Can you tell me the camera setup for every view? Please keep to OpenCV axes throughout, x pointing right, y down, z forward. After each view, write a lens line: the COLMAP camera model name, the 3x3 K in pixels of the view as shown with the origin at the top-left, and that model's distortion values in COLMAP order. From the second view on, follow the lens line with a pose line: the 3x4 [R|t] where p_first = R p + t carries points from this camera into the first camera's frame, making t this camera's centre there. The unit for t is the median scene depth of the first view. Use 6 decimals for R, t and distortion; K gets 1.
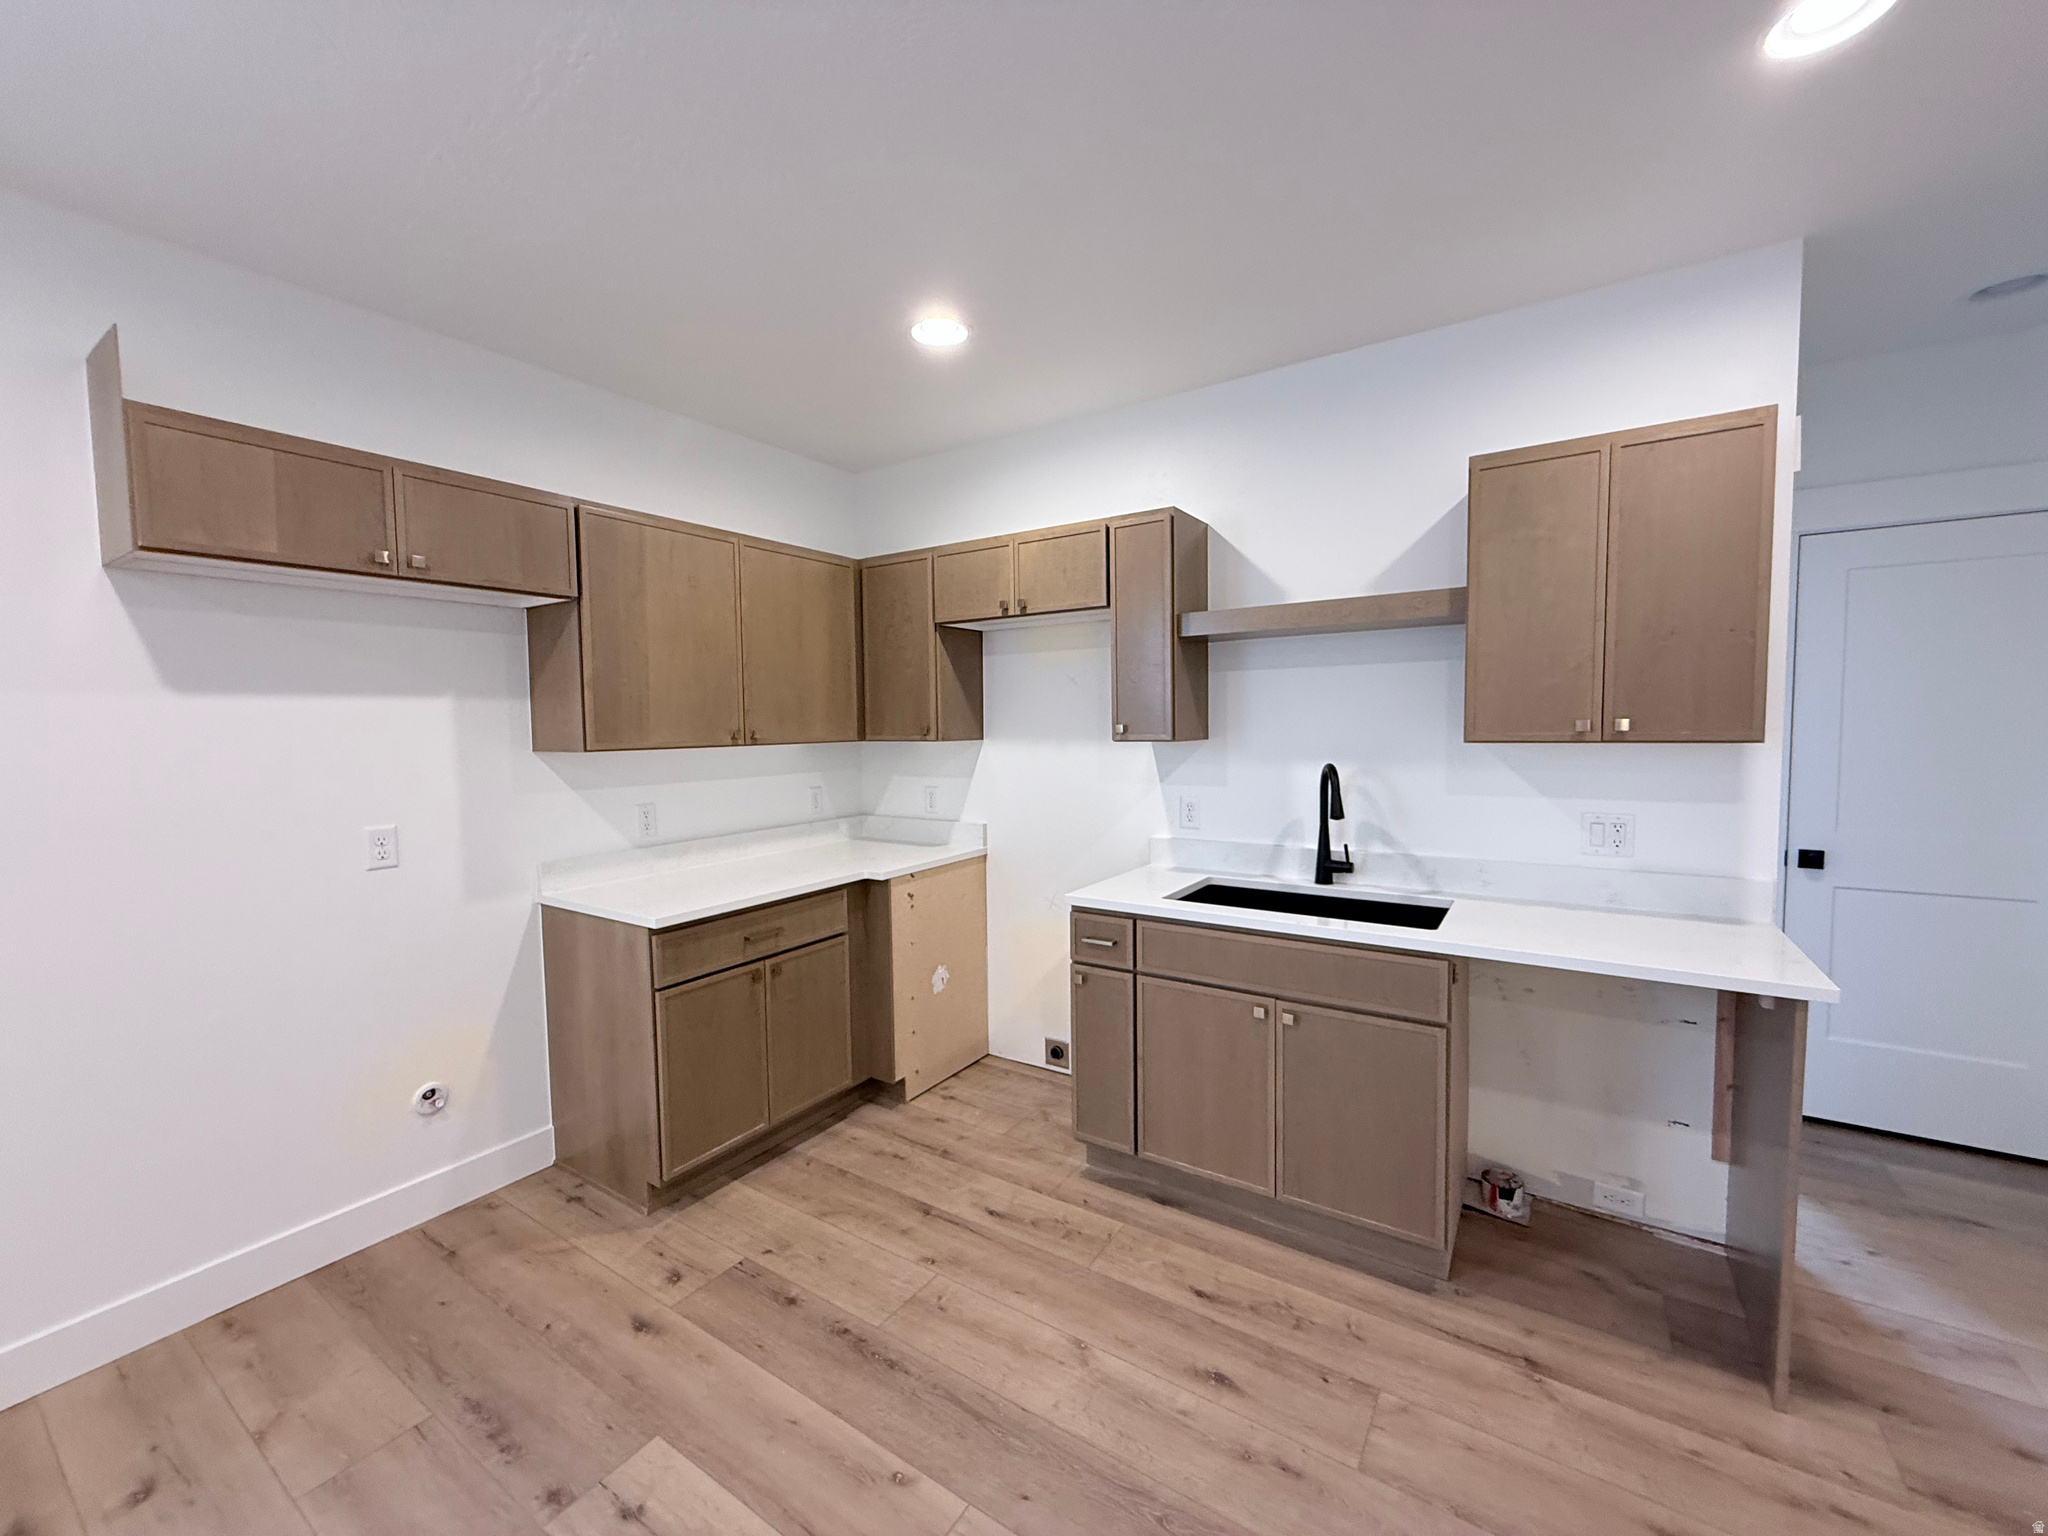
lens RADIAL K [[814.5, 0, 1019.4], [0, 814.5, 770.1], [0, 0, 1]] dist [-0.000652, -0.000129]
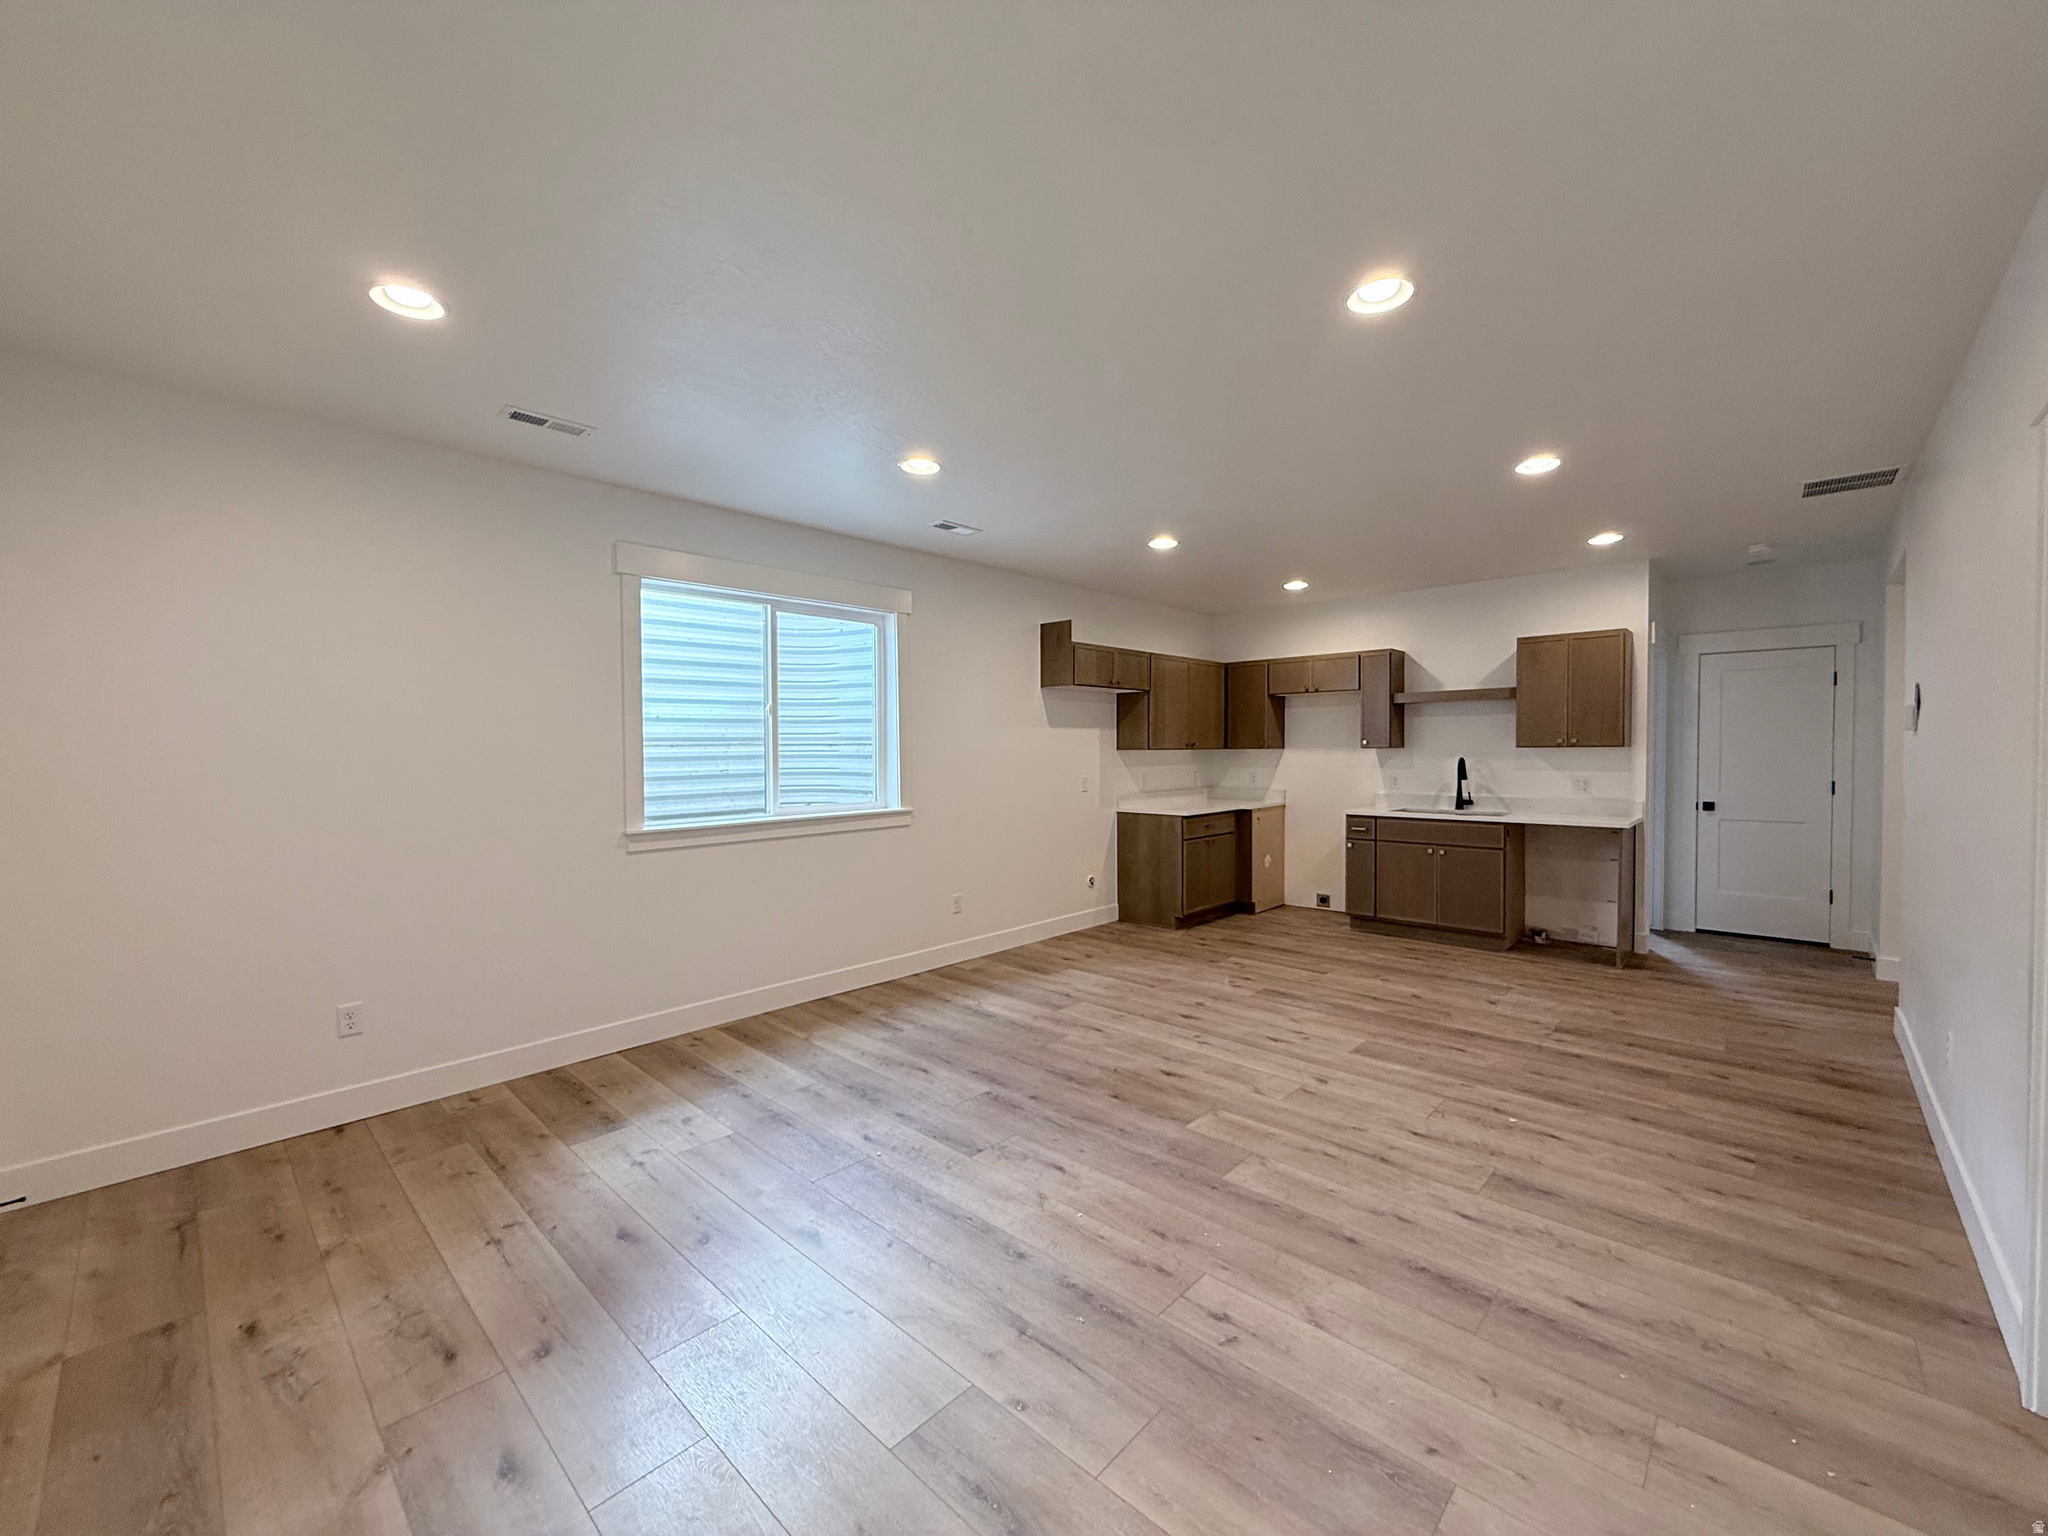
lens RADIAL K [[814.5, 0, 1021.3], [0, 814.5, 765.8], [0, 0, 1]] dist [-0.000652, -0.000129]
pose [[0.985568, 0.011192, -0.168909, -0.473171], [-0.017282, 0.999251, -0.034627, 0.118935], [0.168395, 0.037046, 0.985023, -1.524140]]
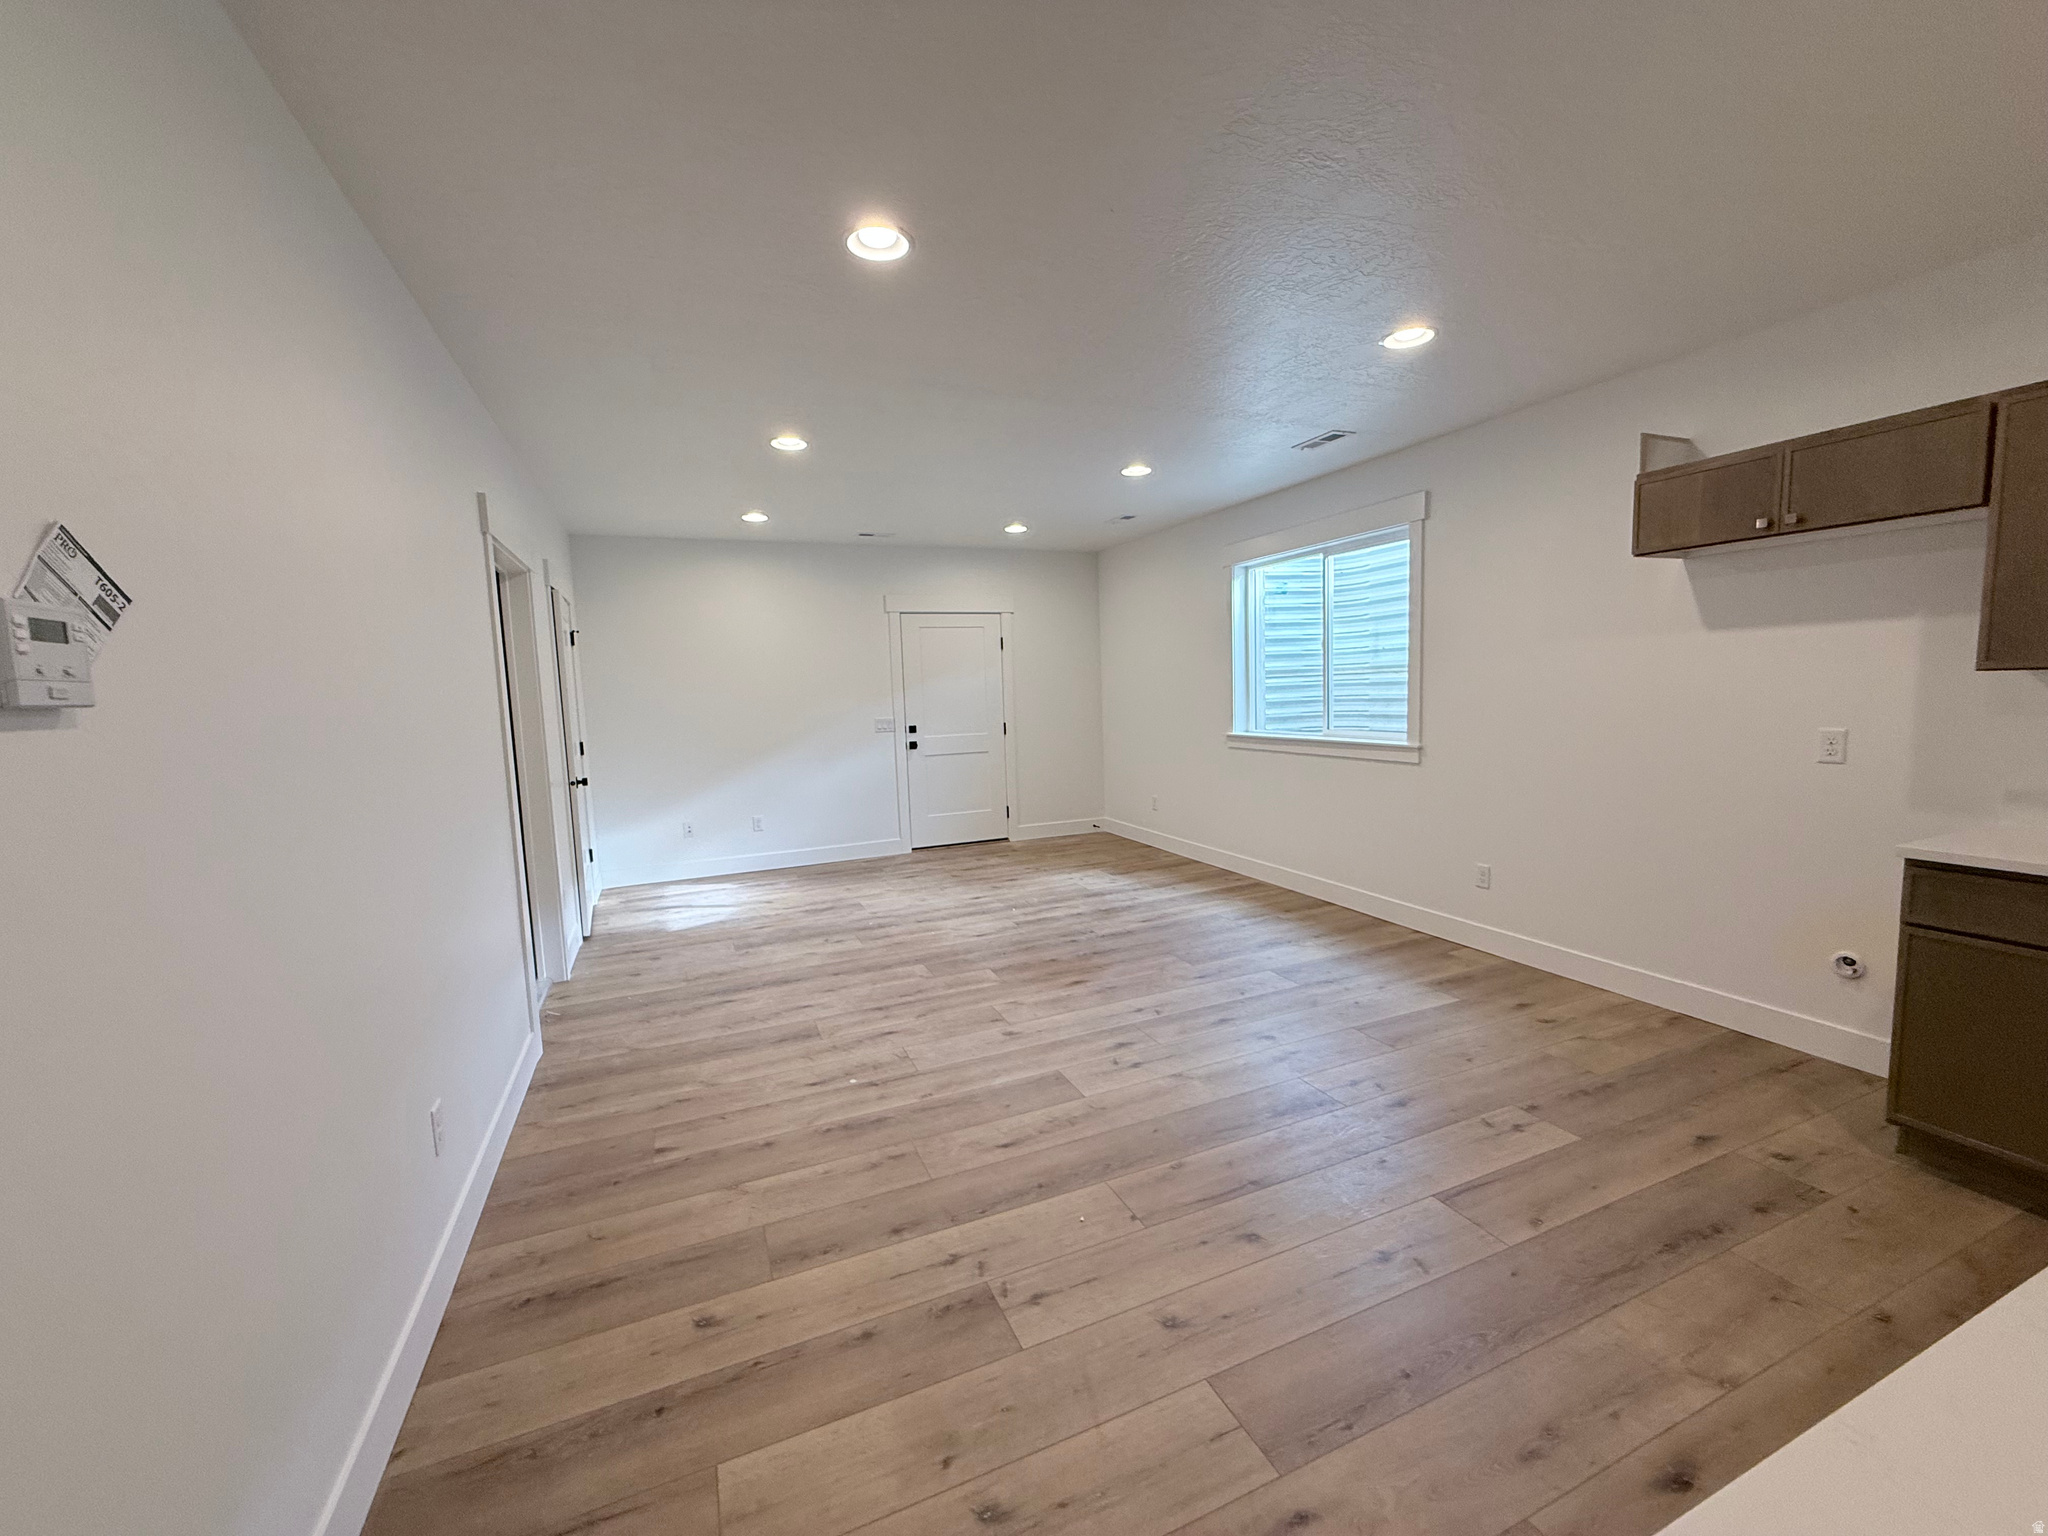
lens RADIAL K [[814.5, 0, 1019.1], [0, 814.5, 773.4], [0, 0, 1]] dist [-0.000652, -0.000129]
pose [[-0.551895, 0.124511, -0.824566, 0.814958], [-0.006922, 0.988073, 0.153834, -0.040287], [0.833885, 0.090607, -0.544451, 0.574725]]
